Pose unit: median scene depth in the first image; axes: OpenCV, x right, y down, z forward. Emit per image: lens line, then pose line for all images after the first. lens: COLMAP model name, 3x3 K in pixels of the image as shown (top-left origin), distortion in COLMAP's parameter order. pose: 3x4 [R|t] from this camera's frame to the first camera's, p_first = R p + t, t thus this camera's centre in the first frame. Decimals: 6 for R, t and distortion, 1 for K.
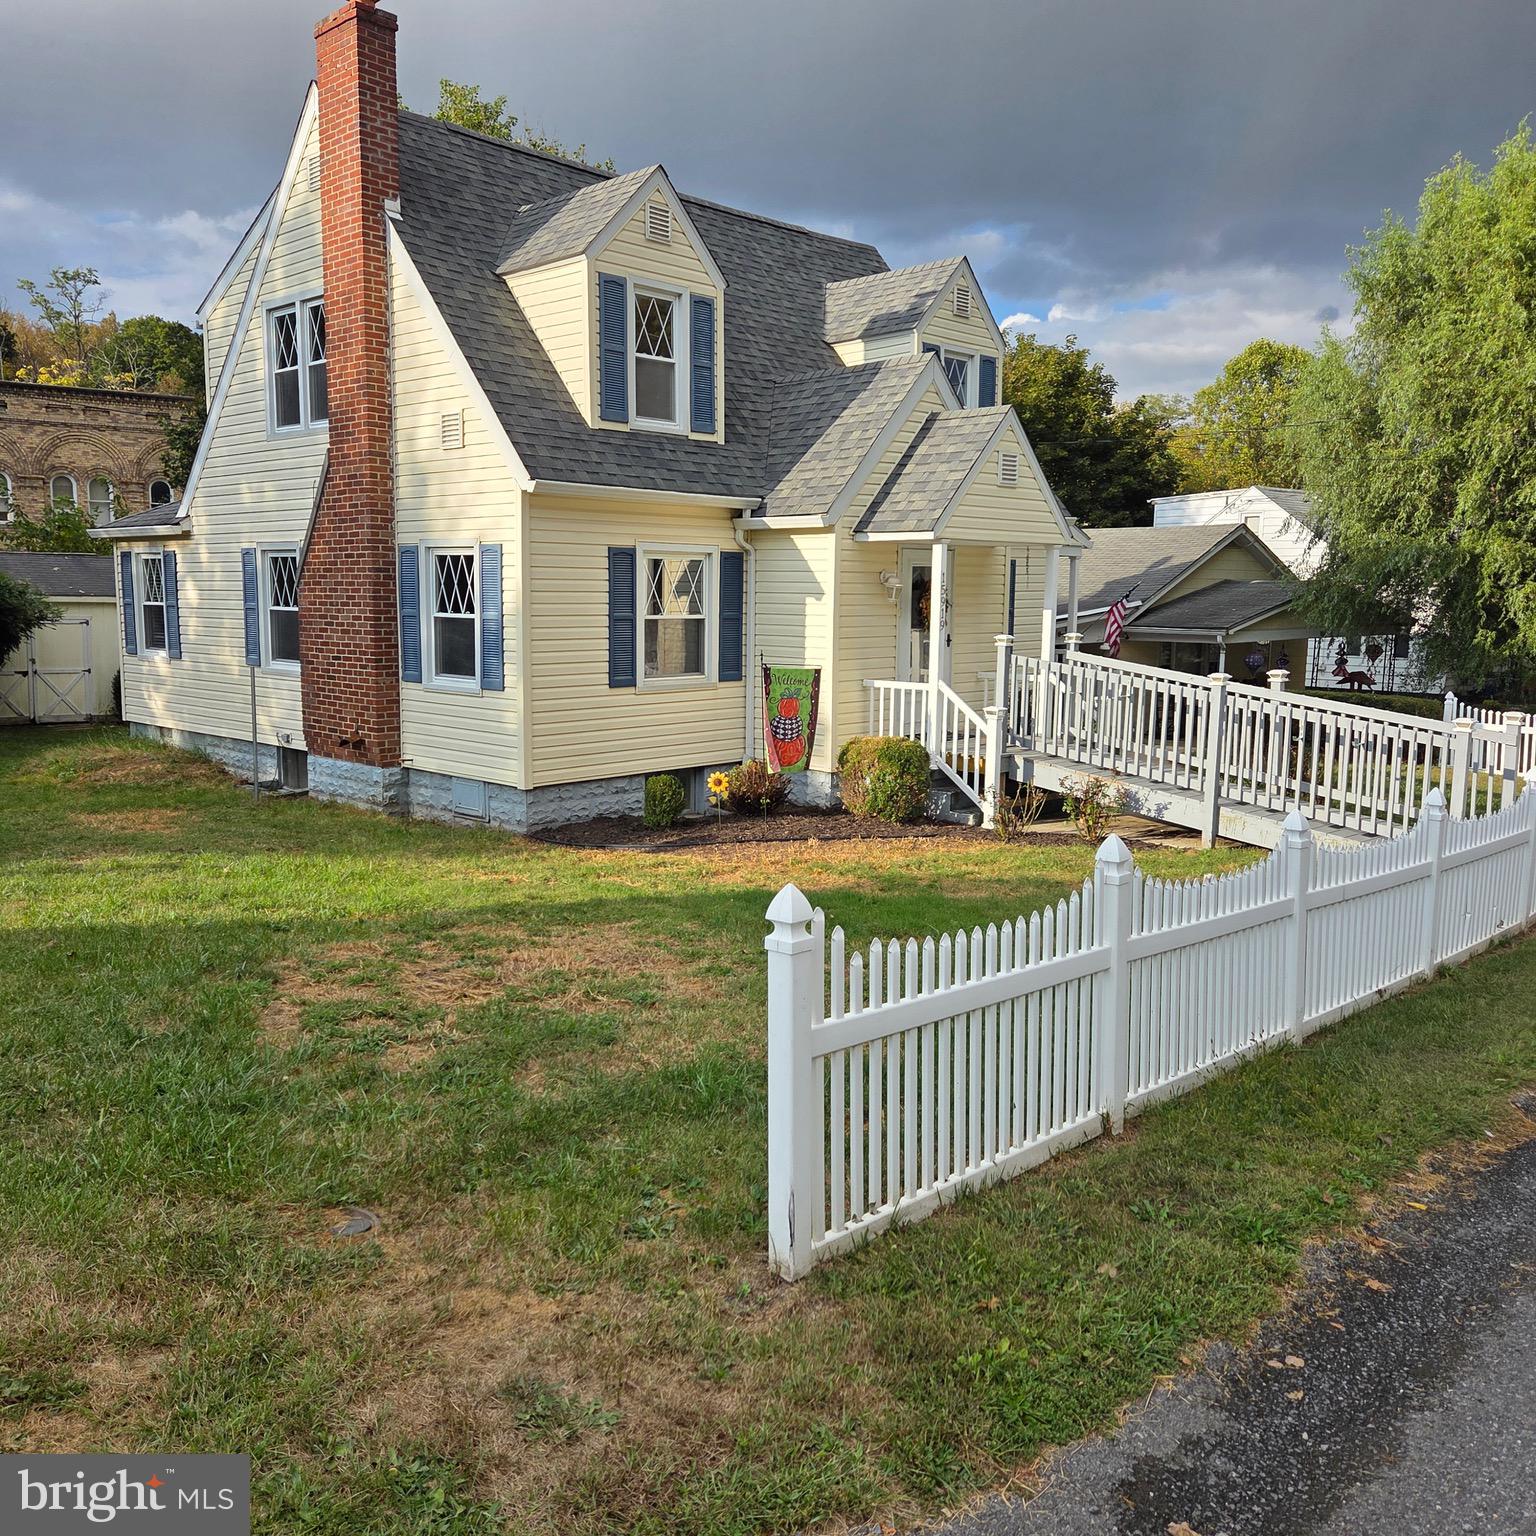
lens RADIAL K [[1380.0, 0, 770.2], [0, 1380.0, 768.3], [0, 0, 1]] dist [0.062083, -0.029502]
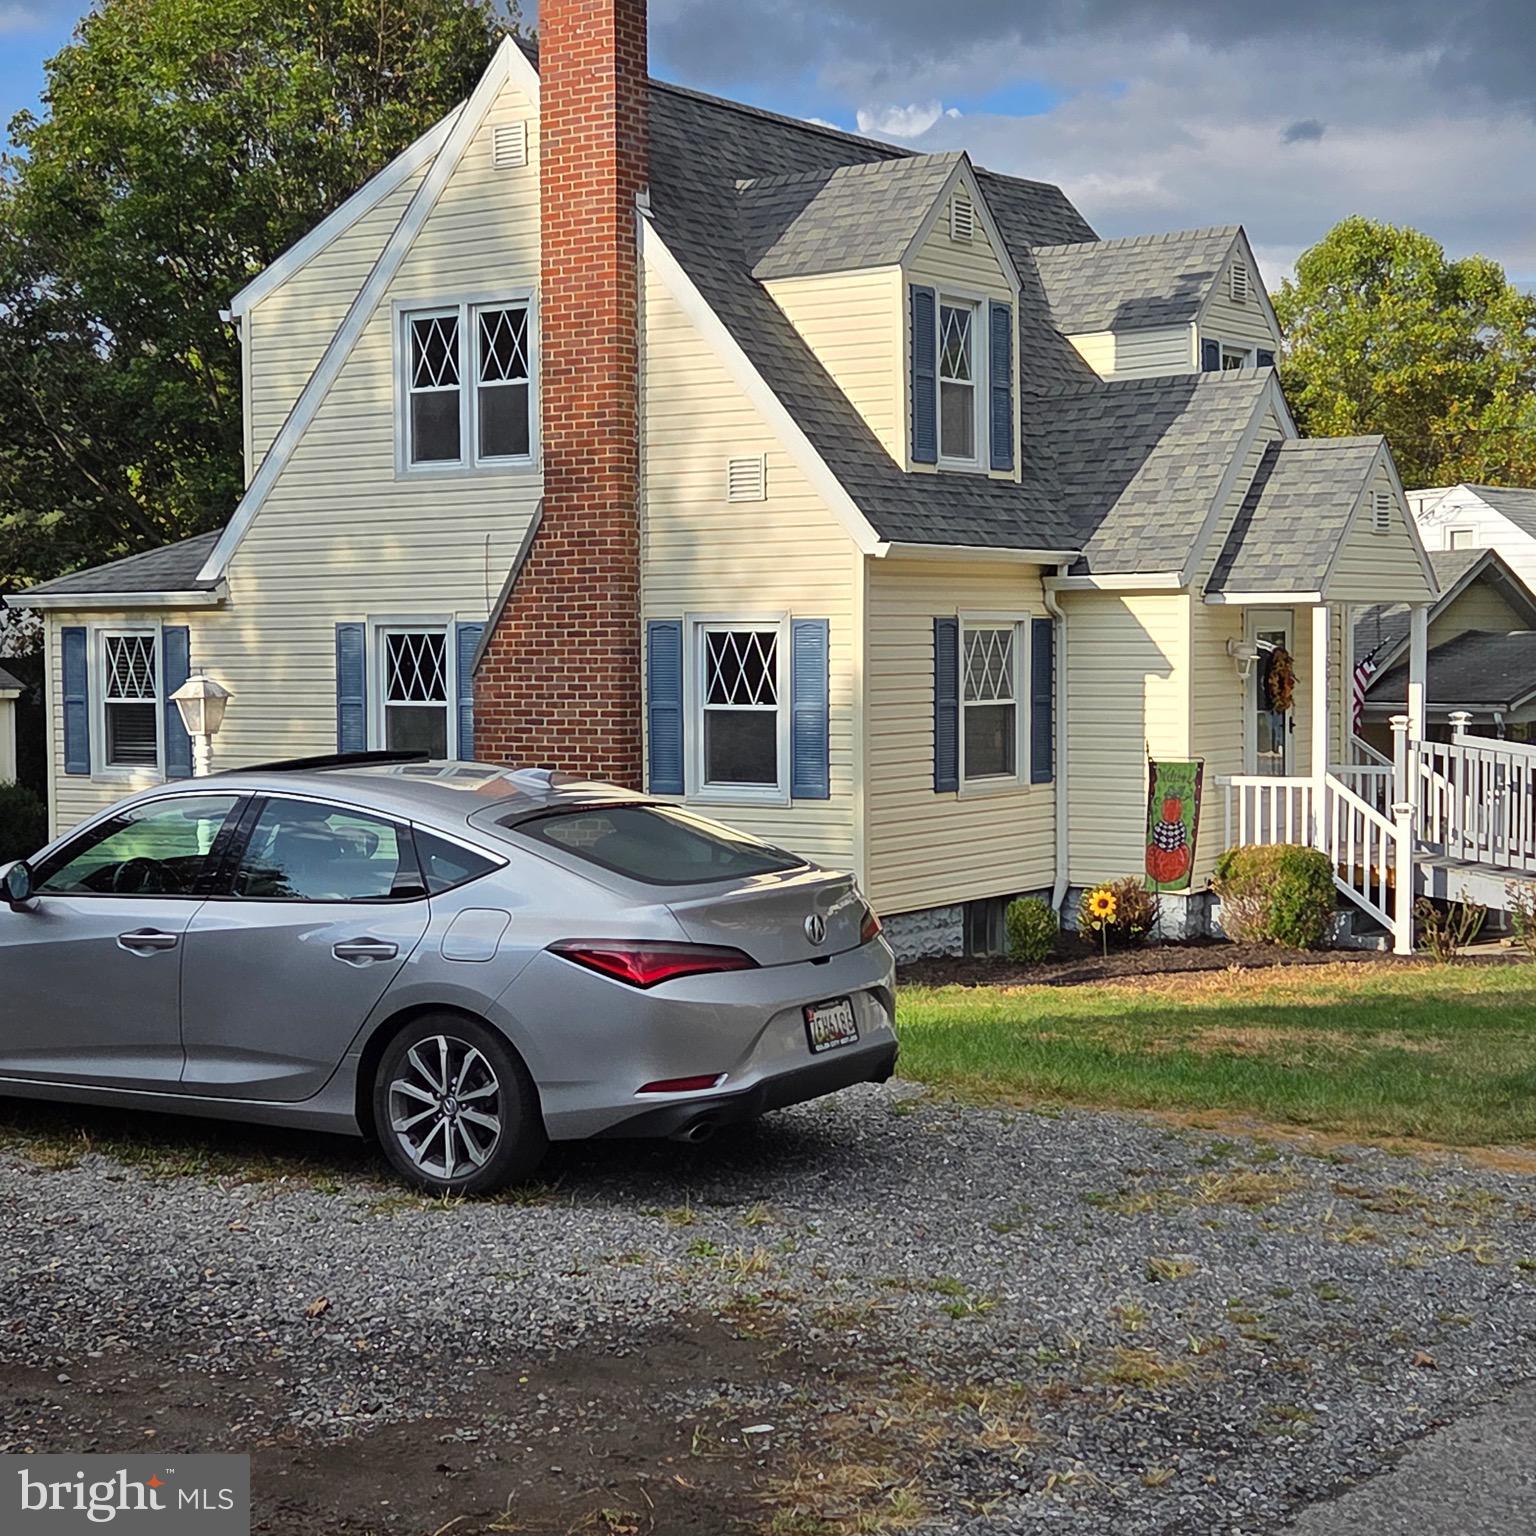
lens RADIAL K [[2738.3, 0, 767.4], [0, 2738.3, 769.7], [0, 0, 1]] dist [0.111022, 0.000000]
pose [[0.986849, -0.024644, 0.159752, -0.449752], [0.037286, 0.996362, -0.076627, 0.044116], [-0.157283, 0.081575, 0.984179, -0.521254]]
